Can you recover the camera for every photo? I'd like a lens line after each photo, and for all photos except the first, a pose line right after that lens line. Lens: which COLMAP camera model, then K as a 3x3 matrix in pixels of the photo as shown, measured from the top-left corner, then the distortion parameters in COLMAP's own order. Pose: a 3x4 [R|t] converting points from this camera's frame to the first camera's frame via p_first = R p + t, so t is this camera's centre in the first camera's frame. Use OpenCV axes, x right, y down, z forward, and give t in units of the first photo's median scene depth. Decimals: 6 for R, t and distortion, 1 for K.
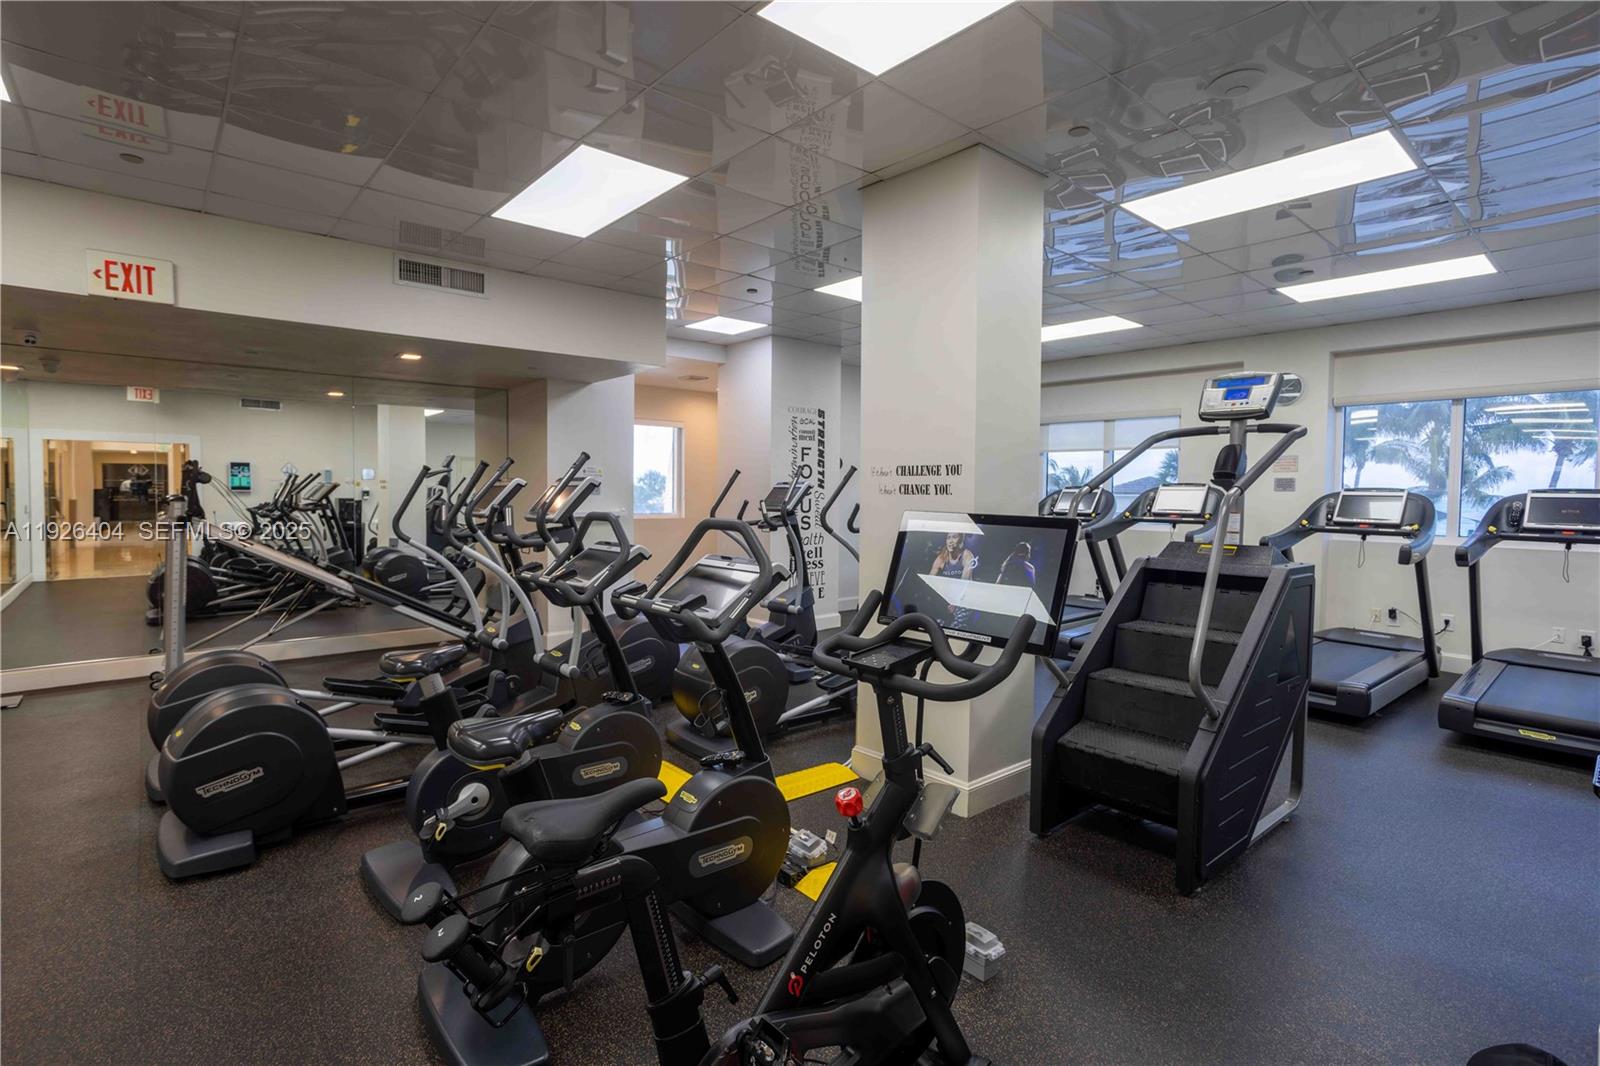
lens RADIAL K [[778.3, 0, 792.7], [0, 778.3, 525.8], [0, 0, 1]] dist [-0.001247, 0.000408]
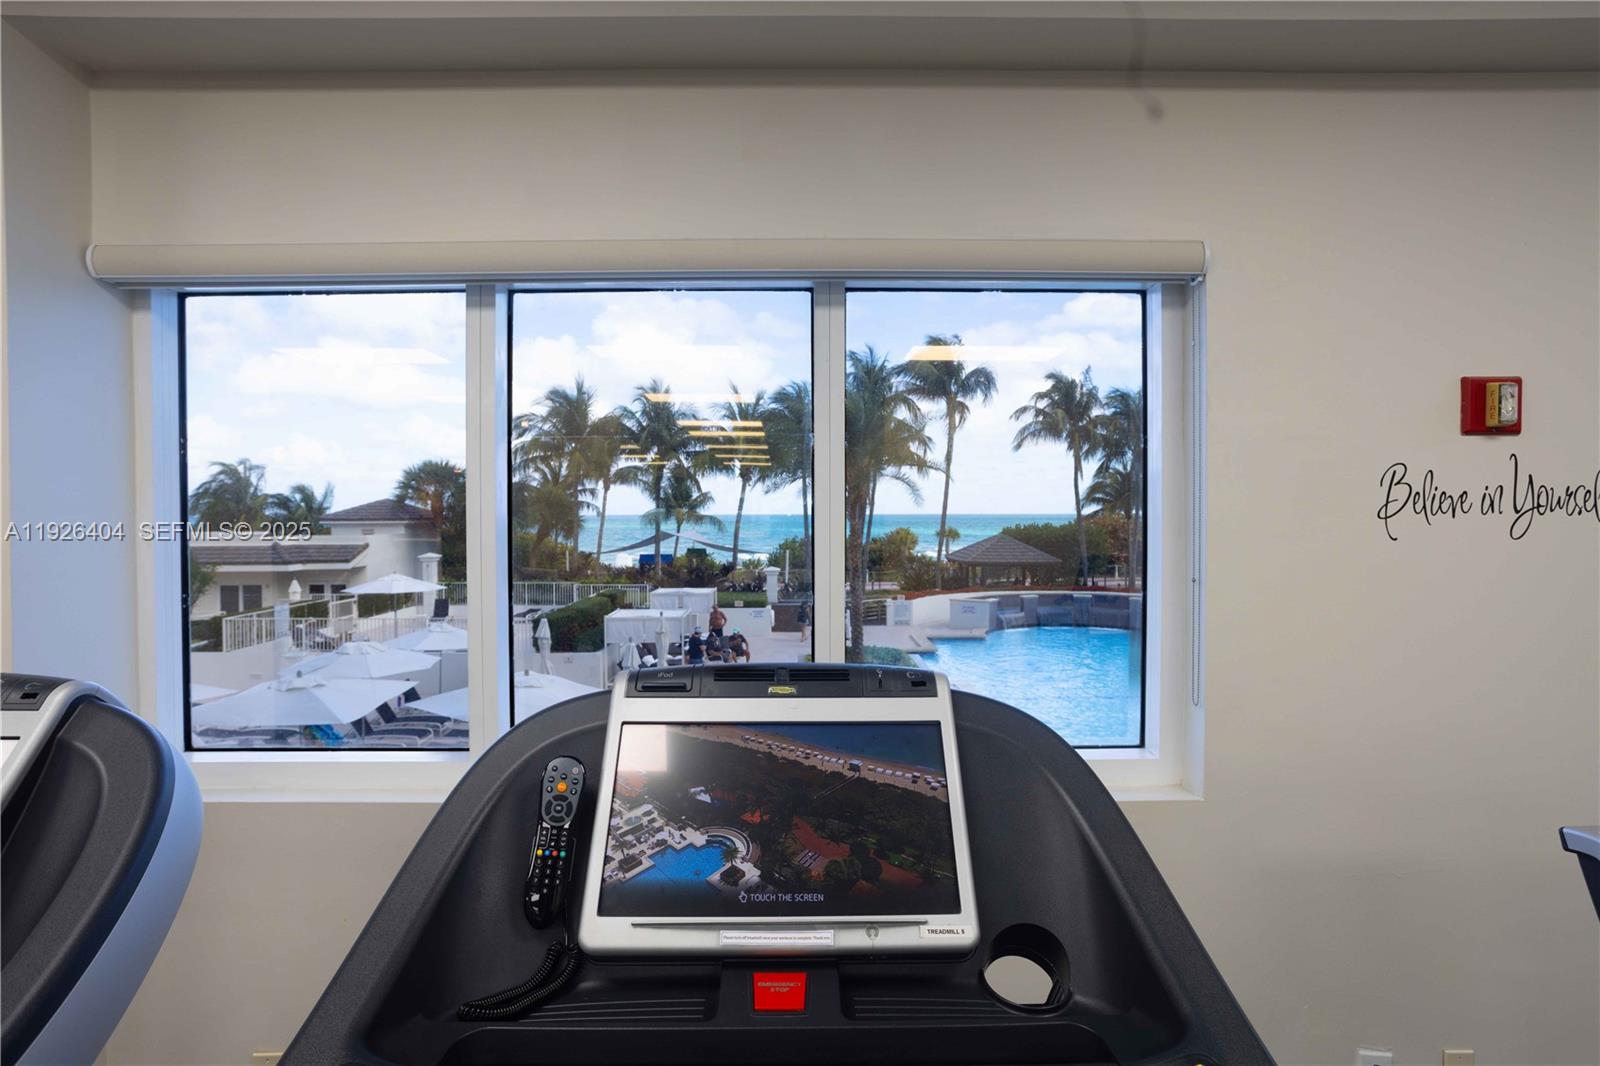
lens RADIAL K [[778.3, 0, 804.5], [0, 778.3, 527.3], [0, 0, 1]] dist [-0.001247, 0.000408]
pose [[0.663379, -0.027336, 0.747784, 0.982647], [0.042692, 0.999087, -0.001350, -0.090874], [-0.747065, 0.032820, 0.663940, 0.952062]]
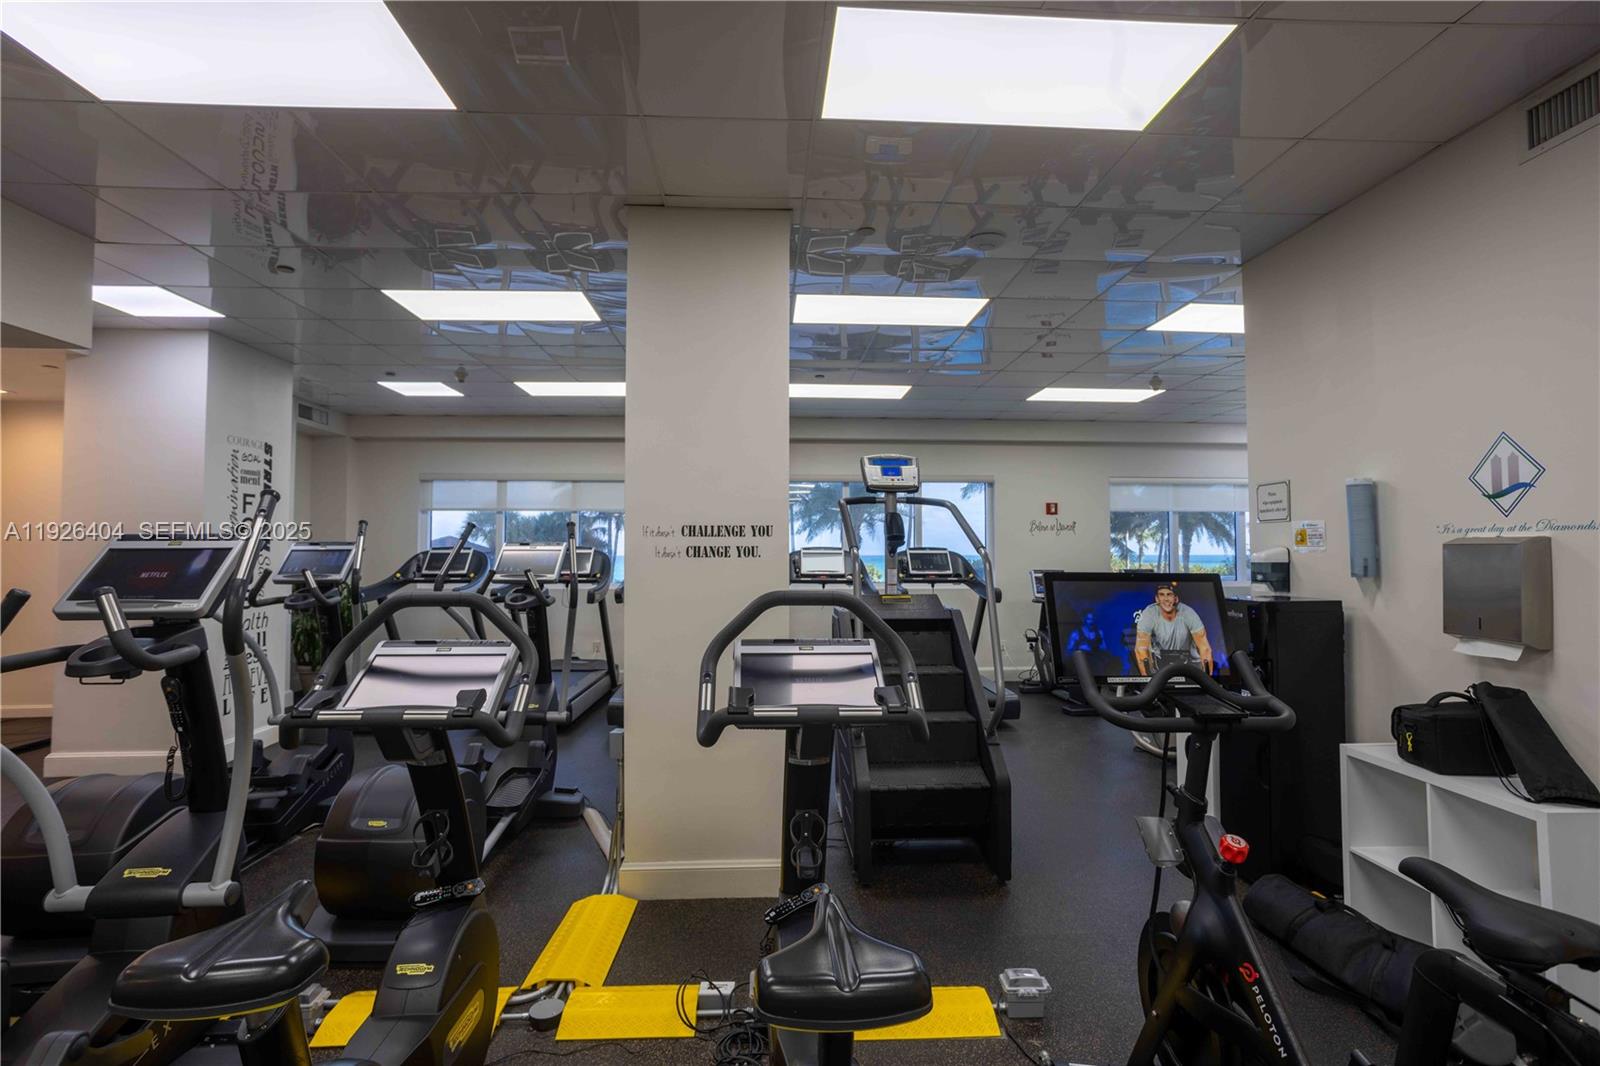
lens RADIAL K [[778.3, 0, 796.8], [0, 778.3, 537.4], [0, 0, 1]] dist [-0.001247, 0.000408]
pose [[0.620429, 0.005177, 0.784246, -0.364980], [0.043749, 0.998193, -0.041199, -0.016430], [-0.783042, 0.059871, 0.619081, 0.274029]]
